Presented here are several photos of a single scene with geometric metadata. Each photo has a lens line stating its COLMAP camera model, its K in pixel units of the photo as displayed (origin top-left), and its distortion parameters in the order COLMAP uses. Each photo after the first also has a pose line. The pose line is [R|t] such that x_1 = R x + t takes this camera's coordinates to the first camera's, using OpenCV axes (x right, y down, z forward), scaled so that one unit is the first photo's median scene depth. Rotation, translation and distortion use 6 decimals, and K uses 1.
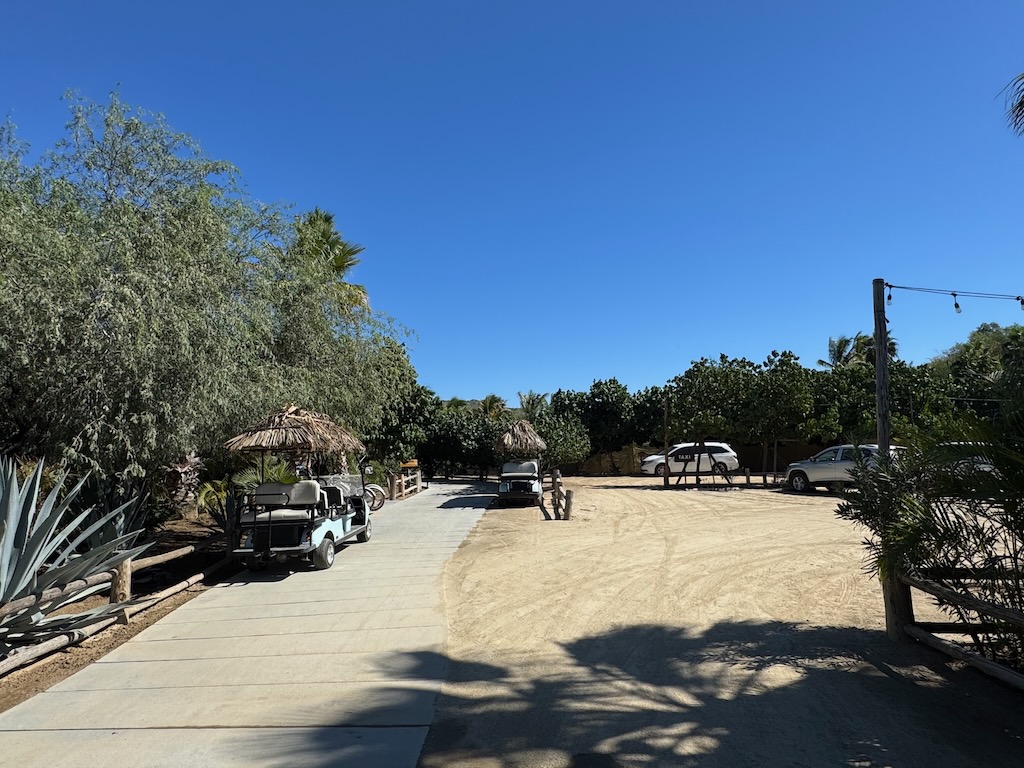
lens RADIAL K [[607.1, 0, 511.1], [0, 607.1, 386.3], [0, 0, 1]] dist [0.000897, -0.000854]
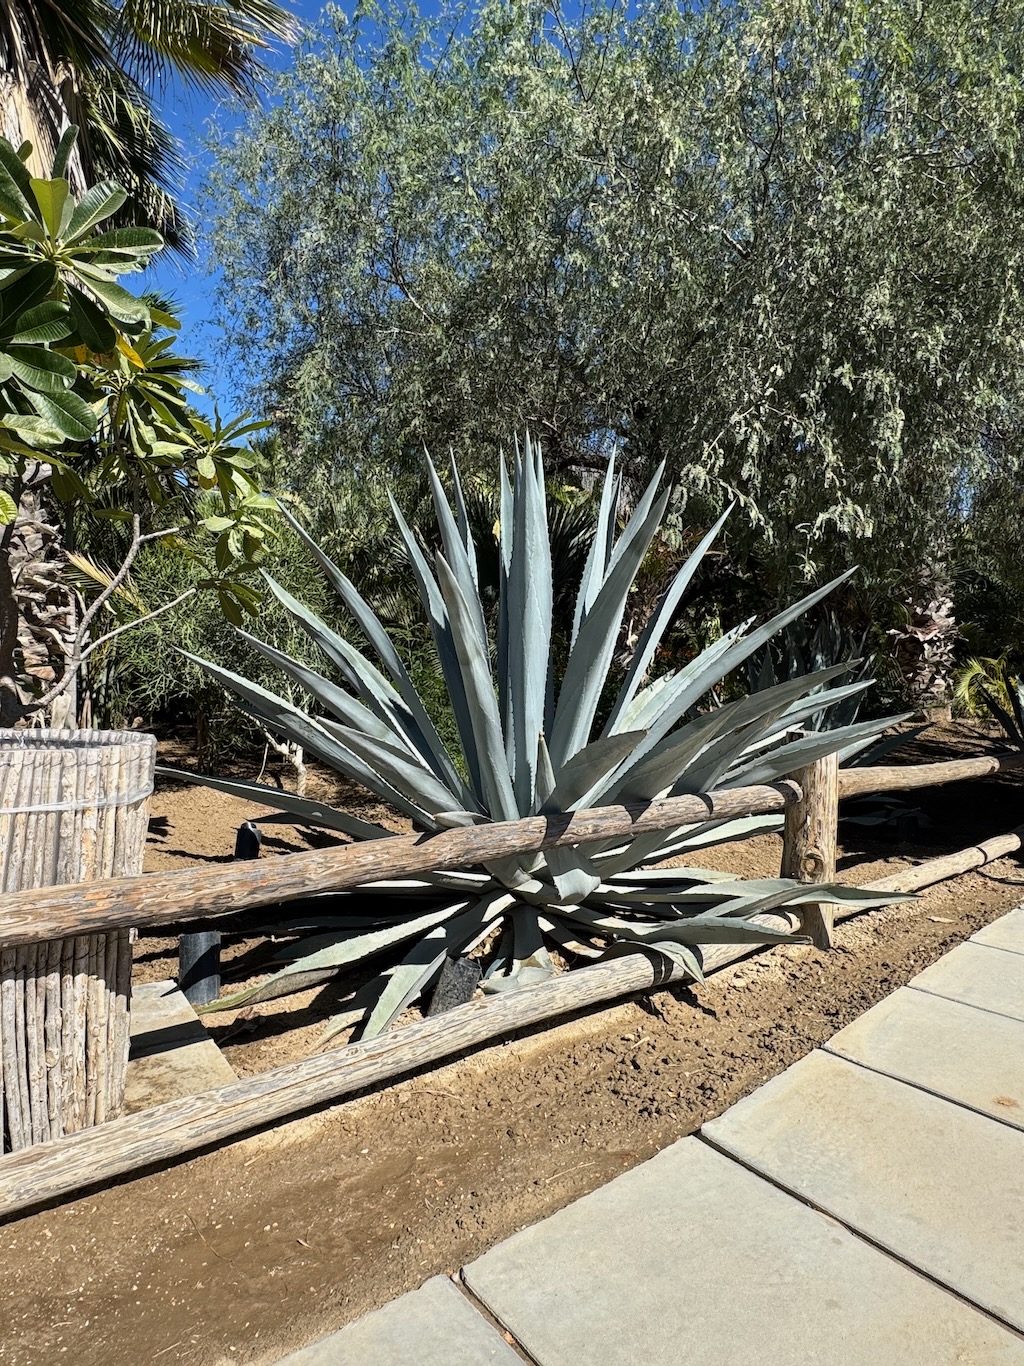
lens RADIAL K [[809.8, 0, 511.8], [0, 809.8, 683.5], [0, 0, 1]] dist [0.000897, -0.000854]
pose [[0.584613, 0.060423, -0.809059, -0.342573], [0.052755, 0.992281, 0.112227, 0.168642], [0.809595, -0.108291, 0.576913, 0.553846]]
